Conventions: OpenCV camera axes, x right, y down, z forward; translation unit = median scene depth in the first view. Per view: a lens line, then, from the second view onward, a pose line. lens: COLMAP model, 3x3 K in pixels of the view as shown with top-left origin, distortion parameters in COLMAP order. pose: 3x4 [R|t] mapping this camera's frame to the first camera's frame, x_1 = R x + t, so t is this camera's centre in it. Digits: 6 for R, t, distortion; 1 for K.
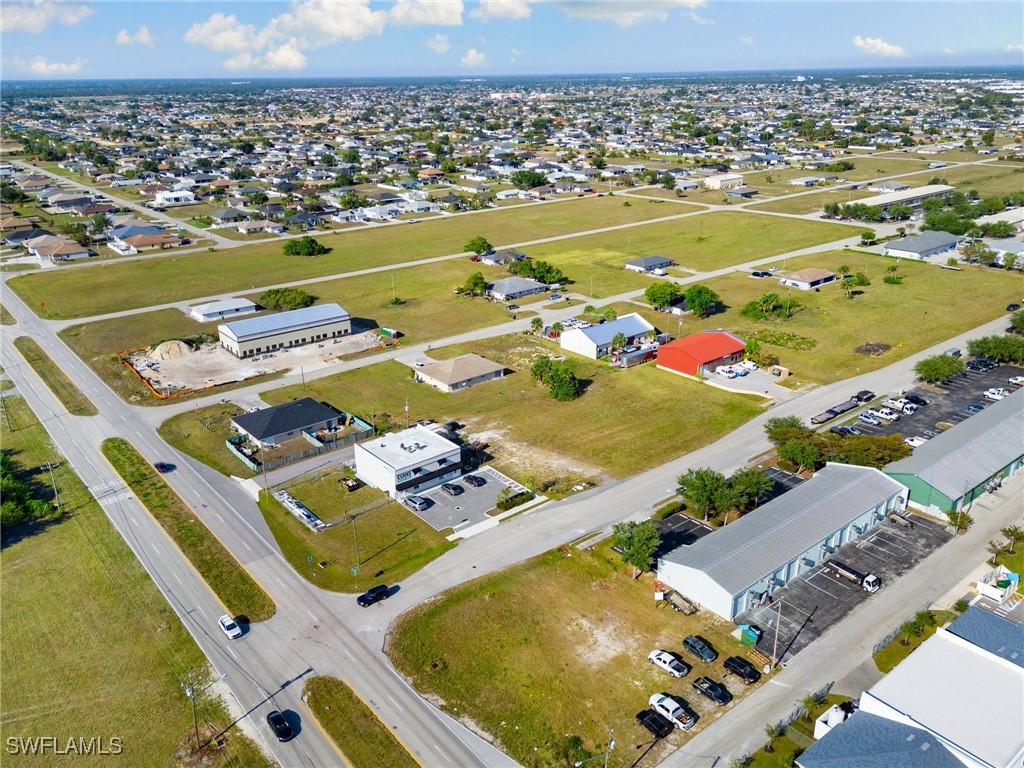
lens RADIAL K [[795.0, 0, 512.0], [0, 795.0, 384.0], [0, 0, 1]] dist [0.078089, -0.081701]
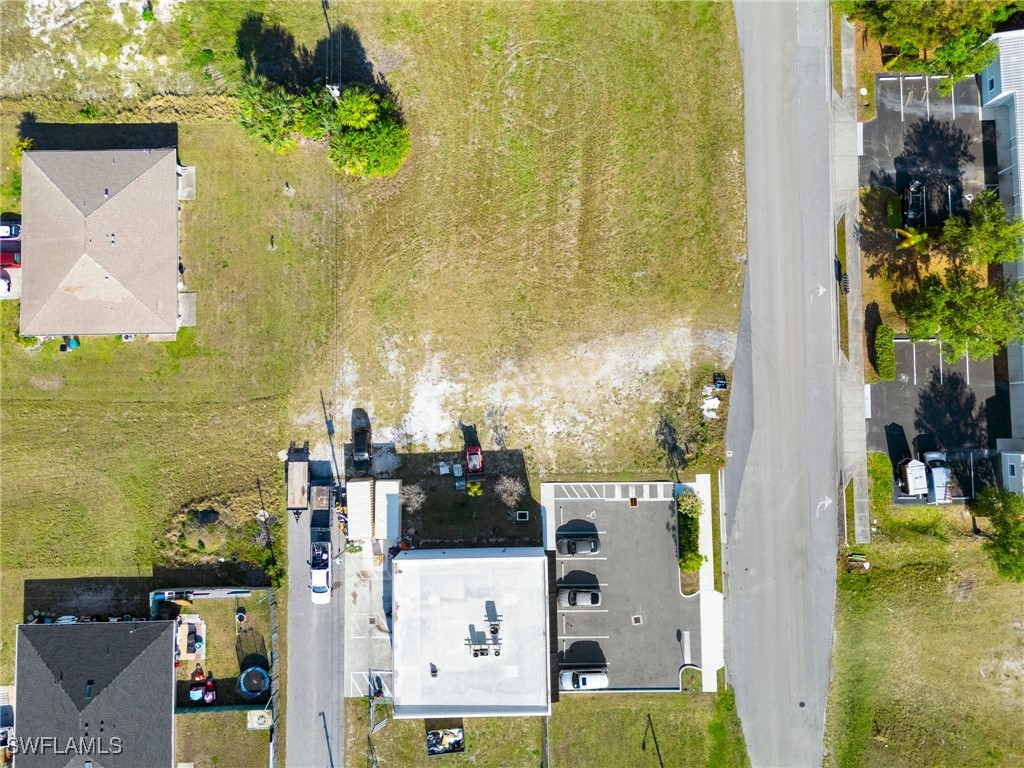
lens RADIAL K [[795.0, 0, 512.0], [0, 795.0, 384.0], [0, 0, 1]] dist [0.078089, -0.081701]
pose [[0.619847, -0.782522, 0.058725, -0.017946], [0.276047, 0.287489, 0.917141, -0.320386], [-0.734566, -0.552277, 0.394212, 0.674775]]
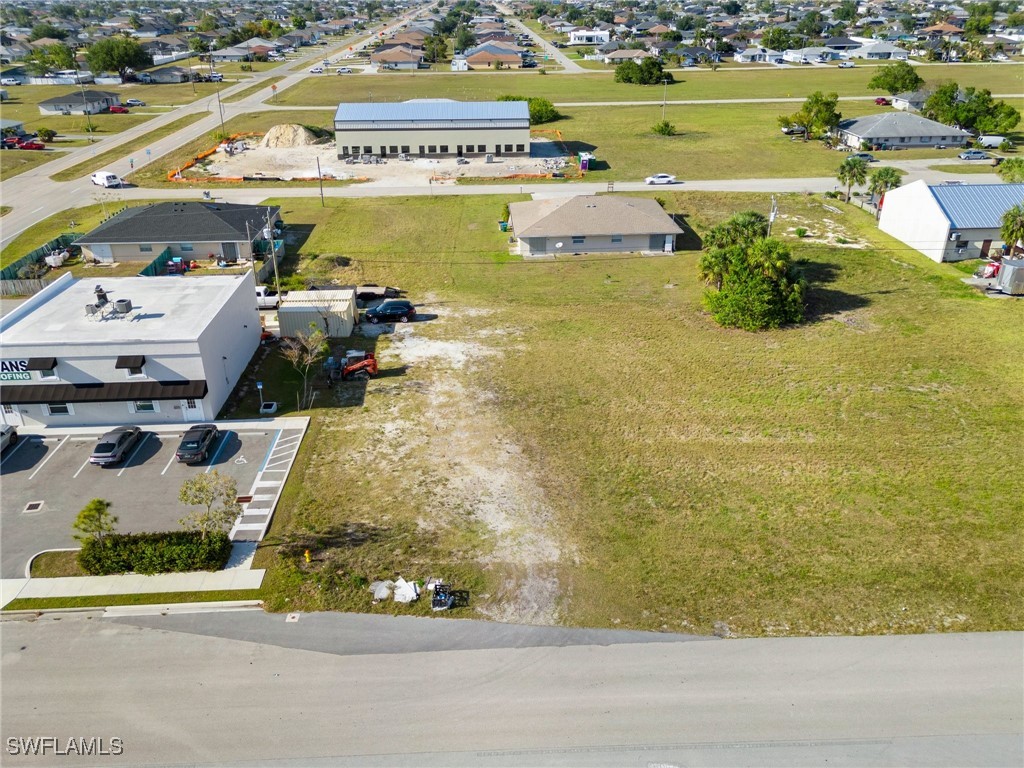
lens RADIAL K [[795.8, 0, 512.0], [0, 795.8, 384.0], [0, 0, 1]] dist [0.038911, -0.007381]
pose [[0.799885, 0.272798, -0.534570, 0.179588], [-0.220166, 0.962003, 0.161485, 0.009320], [0.558311, -0.011475, 0.829553, 0.605757]]
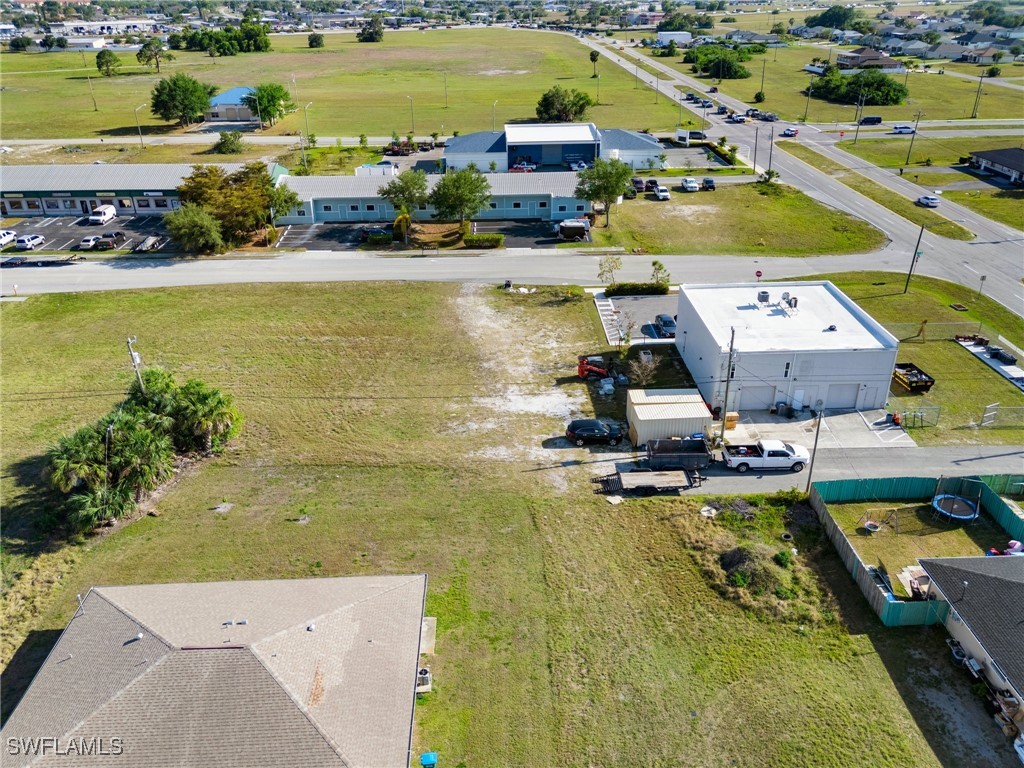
lens RADIAL K [[795.0, 0, 512.0], [0, 795.0, 384.0], [0, 0, 1]] dist [0.078089, -0.081701]
pose [[-0.792656, -0.252170, 0.555074, -0.215578], [0.243408, 0.703846, 0.667348, -0.187944], [-0.558972, 0.664087, -0.496527, 1.042400]]
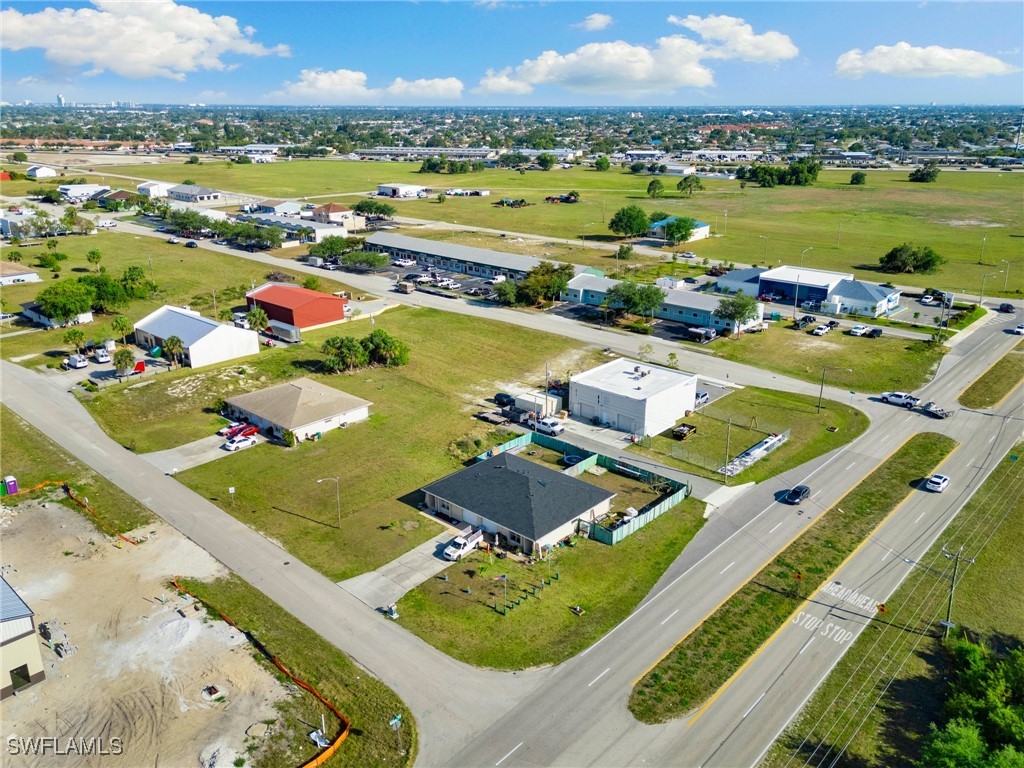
lens RADIAL K [[795.0, 0, 512.0], [0, 795.0, 384.0], [0, 0, 1]] dist [0.078089, -0.081701]
pose [[-0.145505, -0.312160, 0.938821, -0.699423], [0.359662, 0.867307, 0.344125, -0.194342], [-0.921668, 0.387730, -0.013925, 0.876457]]
